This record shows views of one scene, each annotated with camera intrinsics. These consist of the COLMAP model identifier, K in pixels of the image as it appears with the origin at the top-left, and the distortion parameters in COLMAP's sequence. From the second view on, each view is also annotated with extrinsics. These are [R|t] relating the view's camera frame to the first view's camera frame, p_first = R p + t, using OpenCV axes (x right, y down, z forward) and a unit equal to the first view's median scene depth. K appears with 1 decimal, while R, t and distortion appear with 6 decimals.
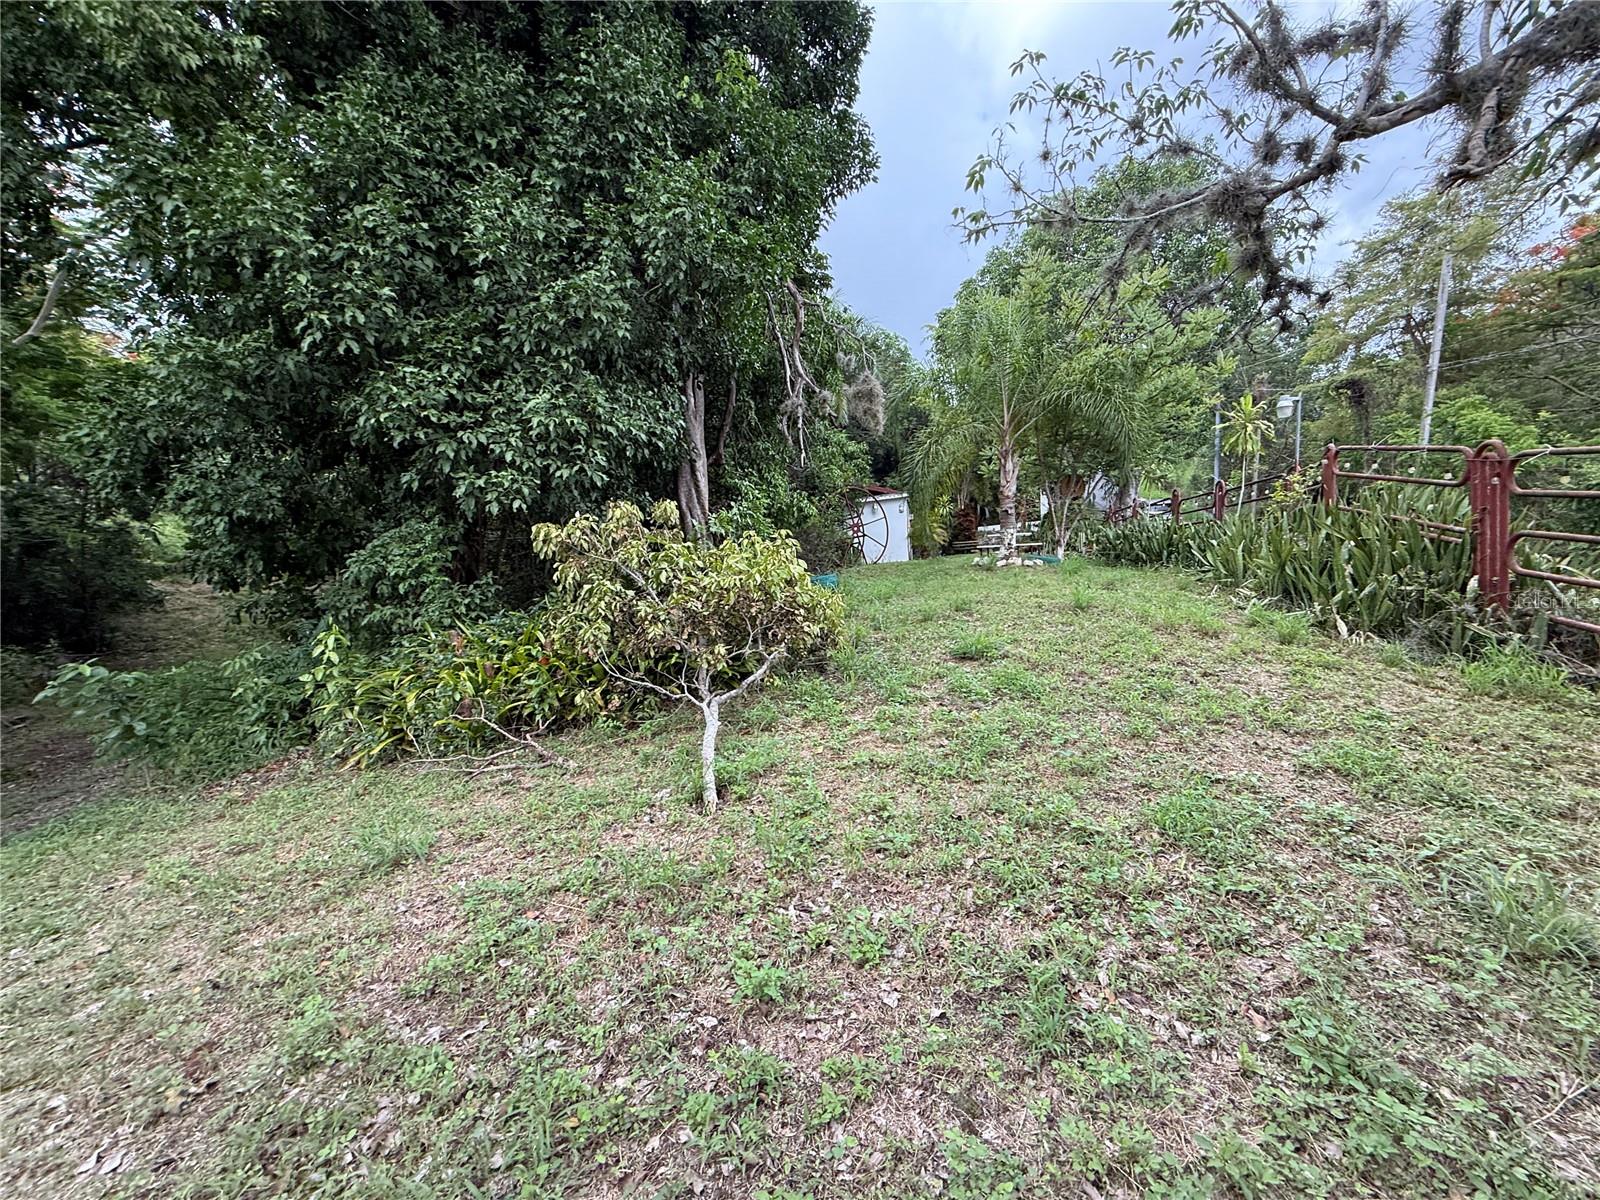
lens RADIAL K [[637.8, 0, 799.4], [0, 637.8, 603.5], [0, 0, 1]] dist [-0.002895, -0.000048]
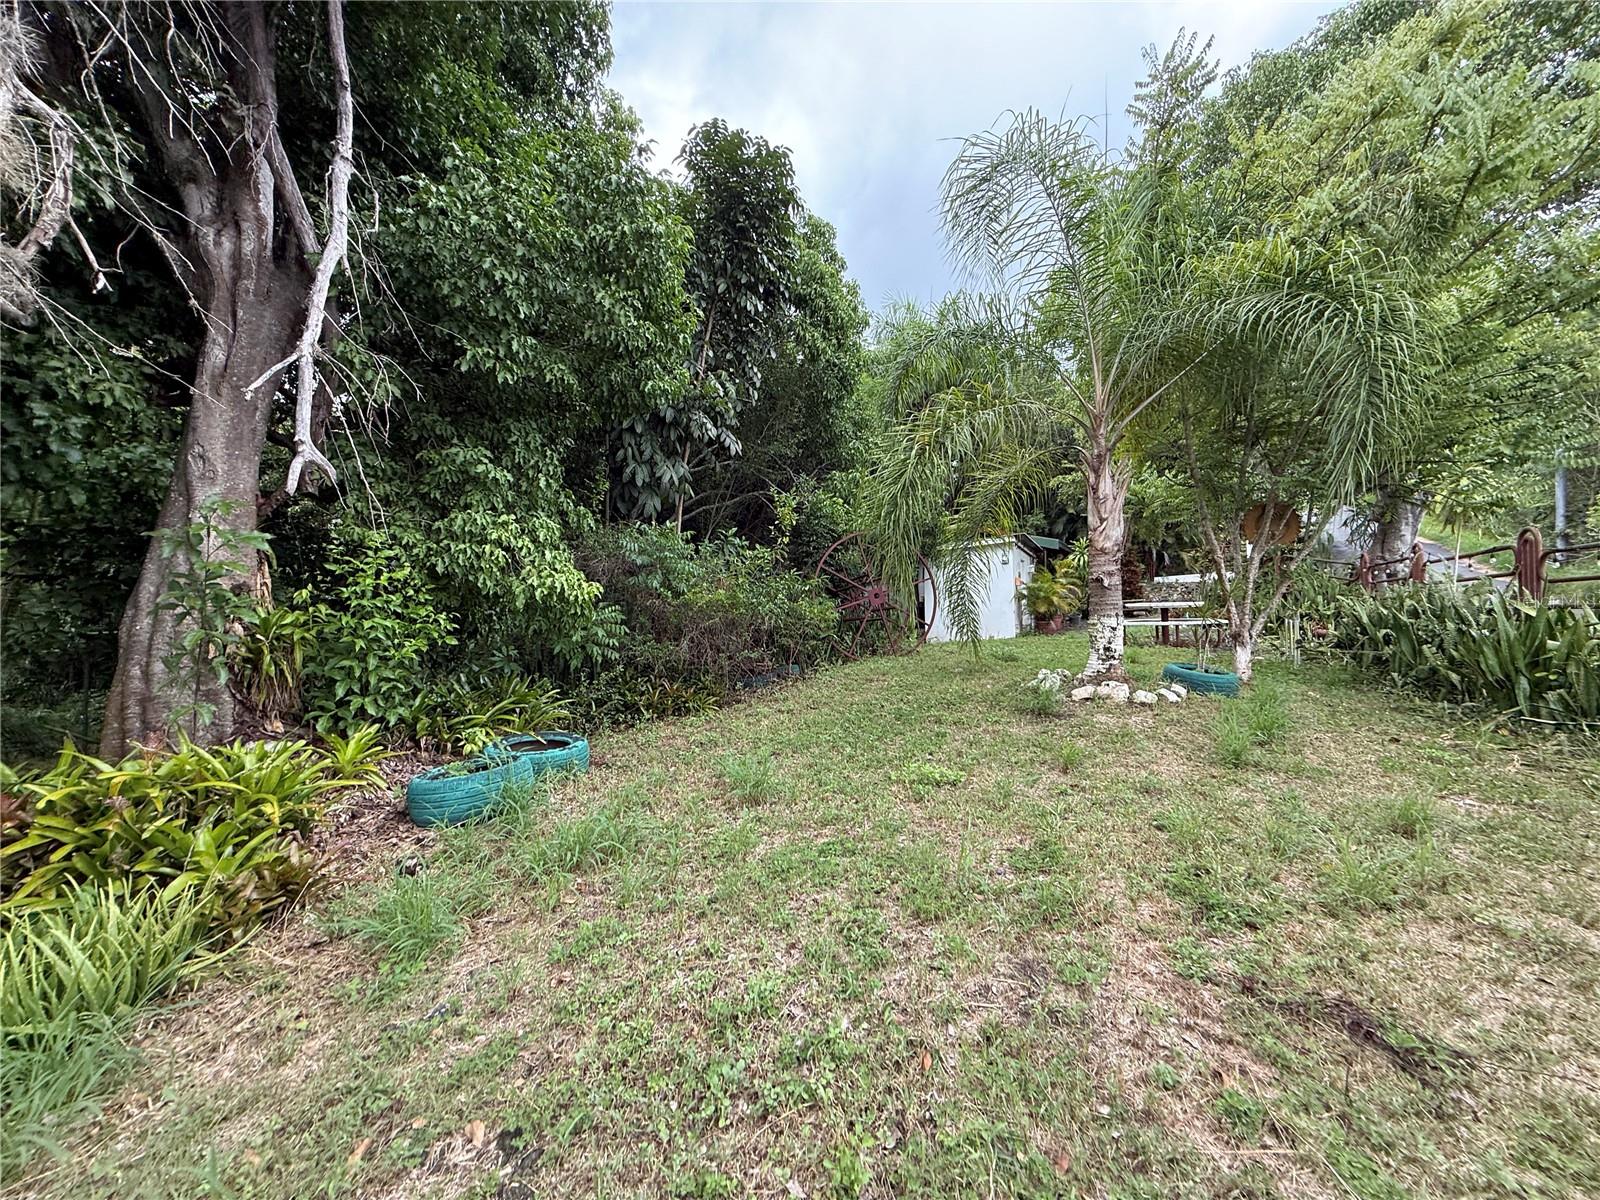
lens RADIAL K [[637.8, 0, 799.7], [0, 637.8, 594.7], [0, 0, 1]] dist [-0.002895, -0.000048]
pose [[0.962561, 0.013877, -0.270710, 0.184136], [-0.034378, 0.996874, -0.071136, -0.071473], [0.268876, 0.077779, 0.960029, 0.373271]]
